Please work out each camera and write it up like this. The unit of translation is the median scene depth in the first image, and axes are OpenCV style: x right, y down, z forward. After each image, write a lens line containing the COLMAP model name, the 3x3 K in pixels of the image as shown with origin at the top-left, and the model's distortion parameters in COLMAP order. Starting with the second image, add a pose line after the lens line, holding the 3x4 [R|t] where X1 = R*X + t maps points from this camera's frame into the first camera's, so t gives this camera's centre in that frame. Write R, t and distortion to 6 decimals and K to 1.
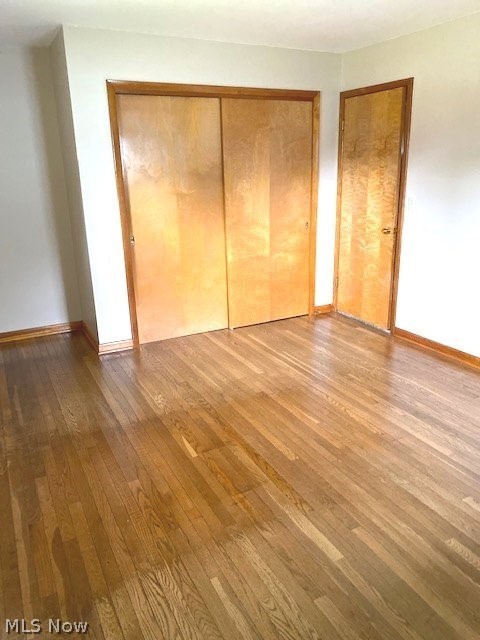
lens RADIAL K [[480.9, 0, 235.6], [0, 480.9, 321.1], [0, 0, 1]] dist [-0.007421, -0.019680]
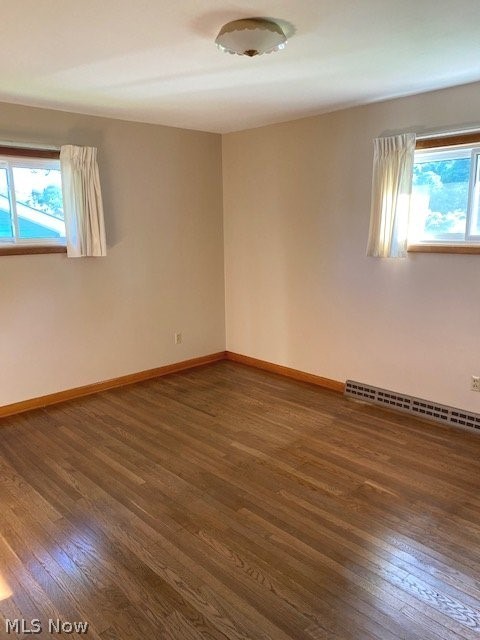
lens RADIAL K [[480.9, 0, 235.6], [0, 480.9, 321.1], [0, 0, 1]] dist [-0.007421, -0.019680]
pose [[-0.961727, 0.092515, -0.257920, 0.531224], [-0.047686, 0.870405, 0.490022, -0.665326], [0.269829, 0.483567, -0.832680, 1.934092]]
